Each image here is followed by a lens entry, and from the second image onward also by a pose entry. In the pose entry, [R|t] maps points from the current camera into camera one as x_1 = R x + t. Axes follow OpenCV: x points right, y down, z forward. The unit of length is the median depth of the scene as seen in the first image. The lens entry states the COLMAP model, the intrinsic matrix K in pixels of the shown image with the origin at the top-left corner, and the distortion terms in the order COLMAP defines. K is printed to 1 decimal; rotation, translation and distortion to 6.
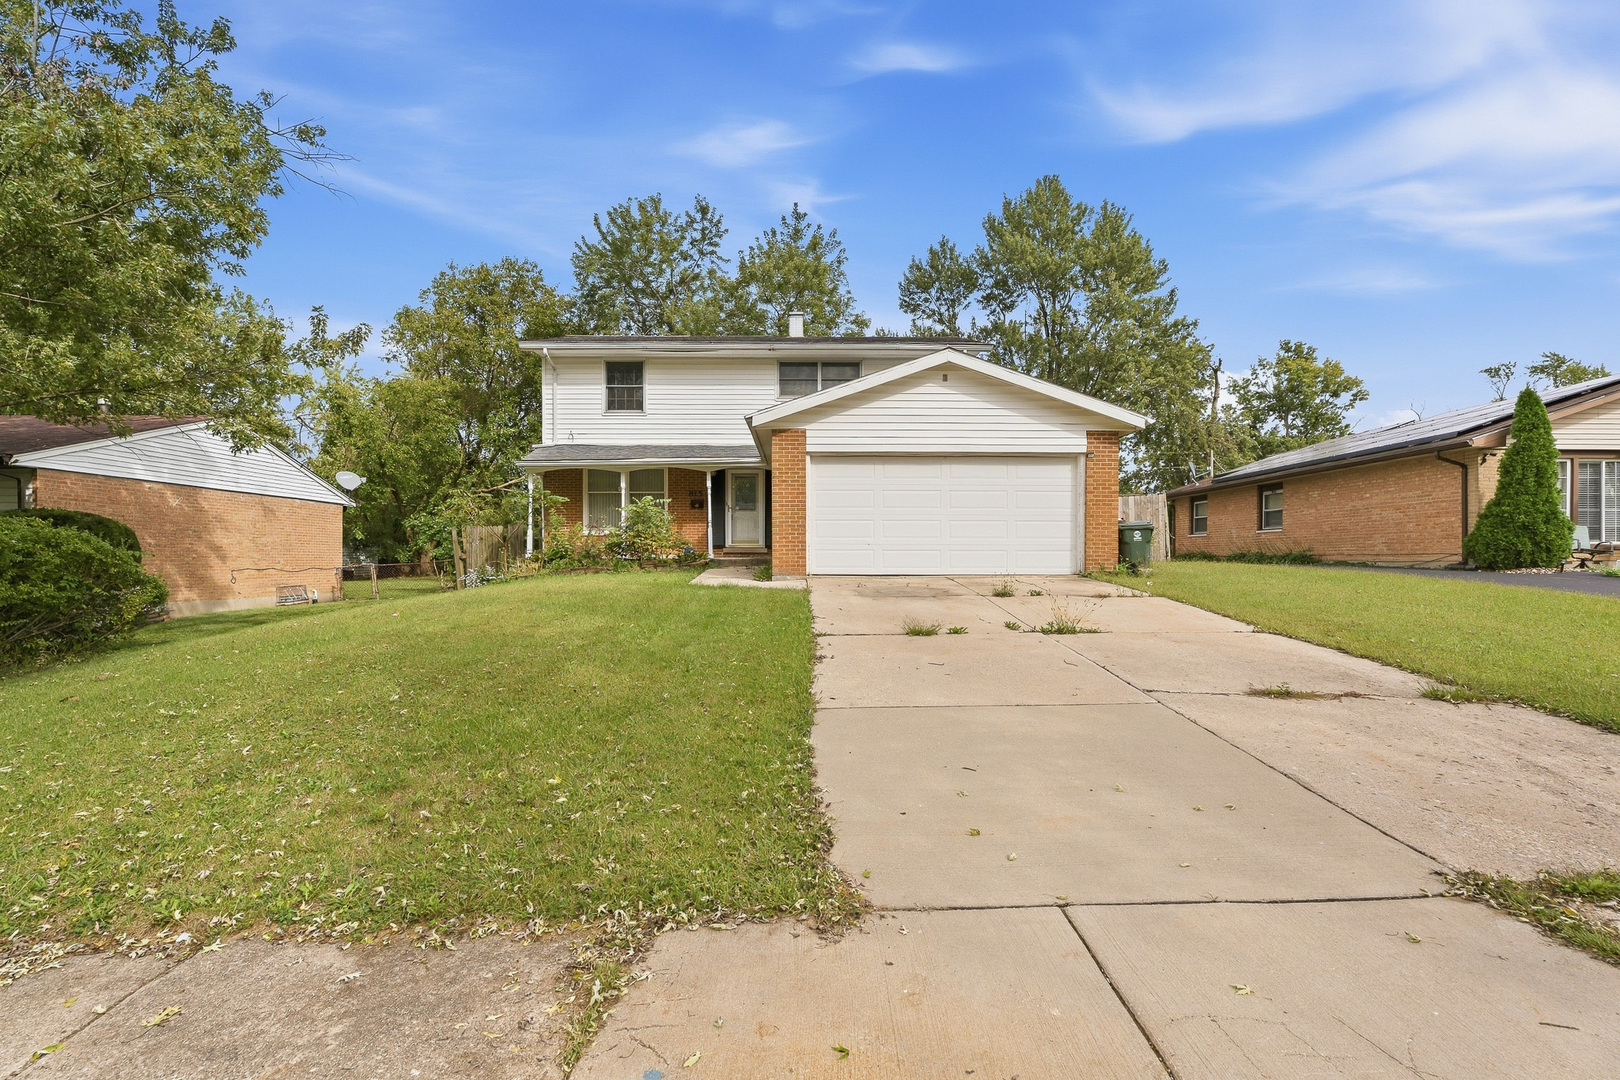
lens RADIAL K [[742.3, 0, 808.3], [0, 742.3, 548.1], [0, 0, 1]] dist [0.003229, 0.000758]
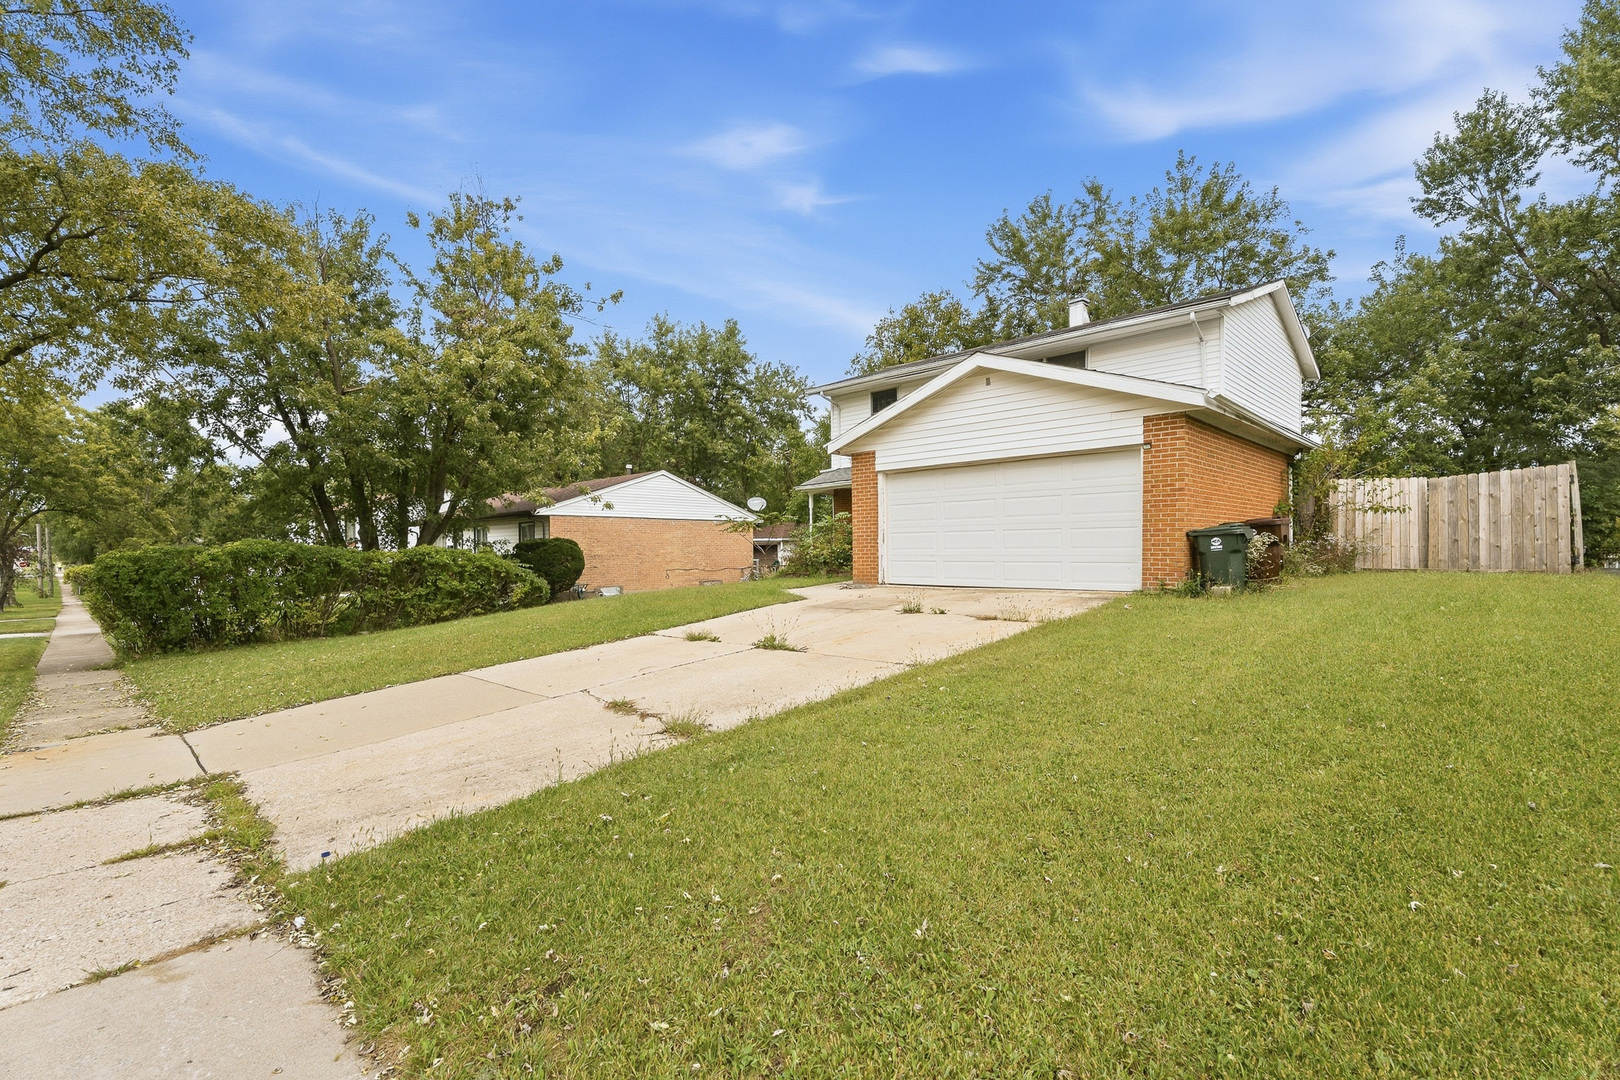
lens RADIAL K [[742.3, 0, 801.6], [0, 742.3, 547.7], [0, 0, 1]] dist [0.003229, 0.000758]
pose [[0.698867, -0.009097, -0.715194, 0.632690], [0.017462, 0.999838, 0.004346, -0.021639], [0.715039, -0.015526, 0.698912, 0.143439]]
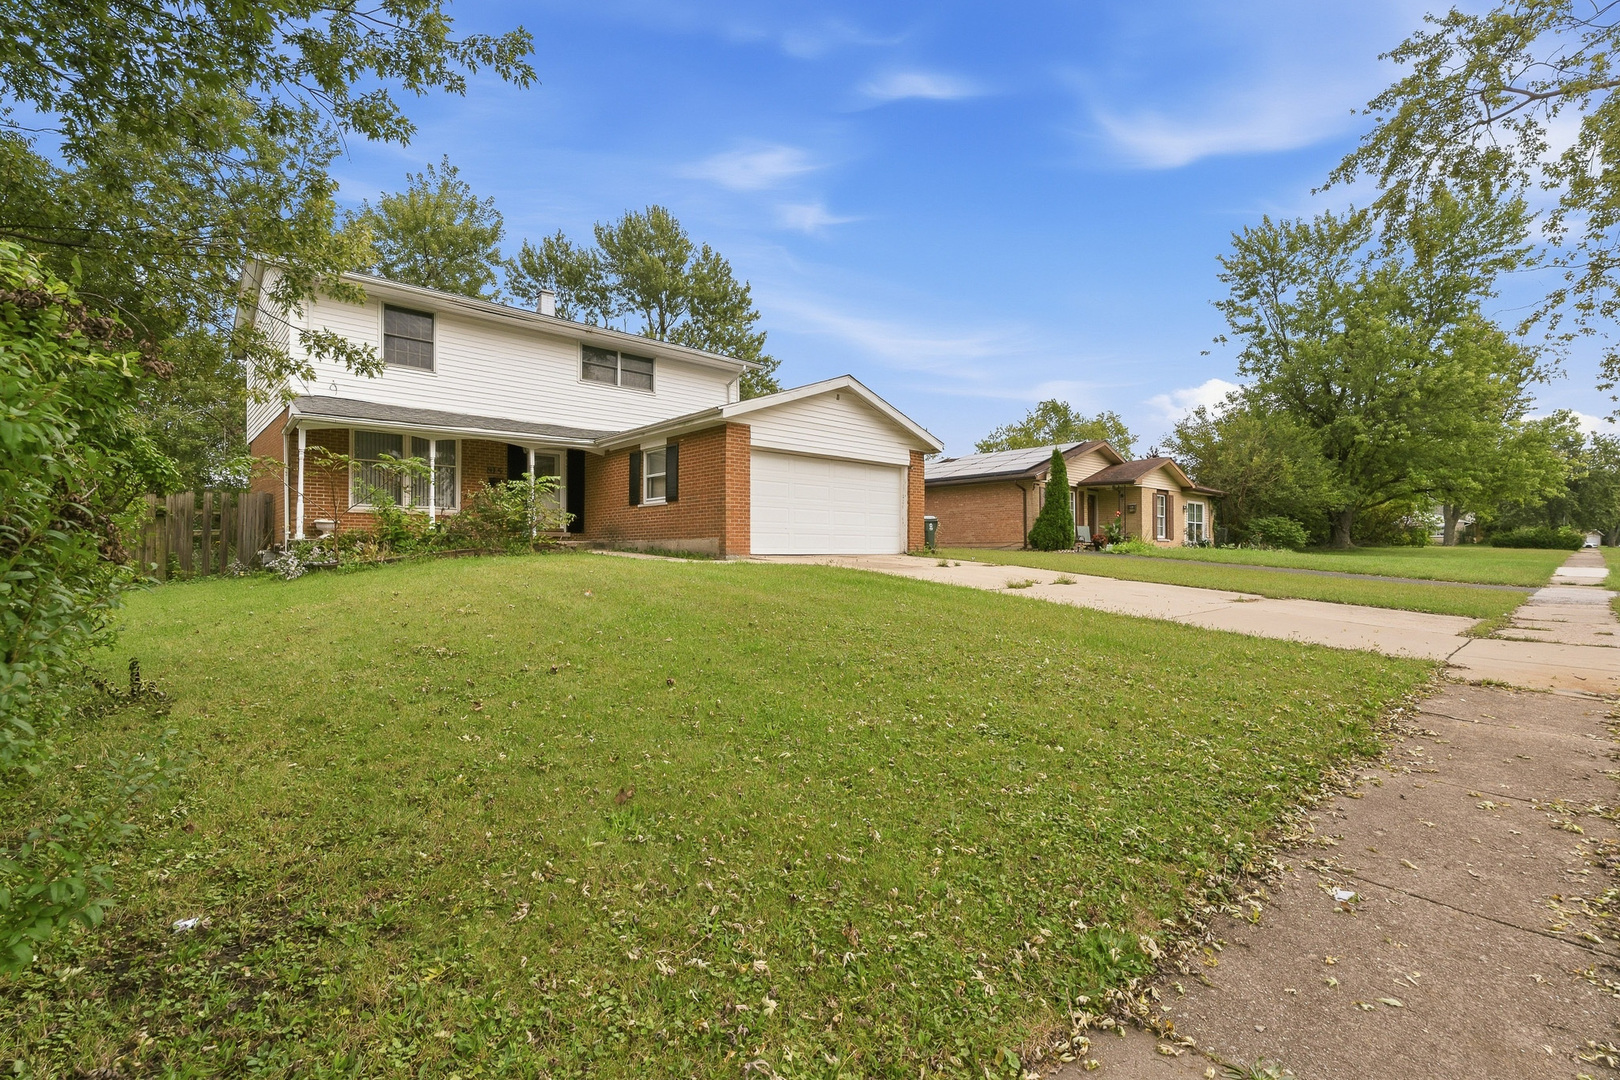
lens RADIAL K [[720.7, 0, 803.6], [0, 720.7, 540.3], [0, 0, 1]] dist [0.000978, 0.000055]
pose [[0.747315, 0.009435, 0.664403, -0.601322], [-0.007364, 0.999955, -0.005917, 0.017687], [-0.664429, -0.000471, 0.747351, 0.118682]]
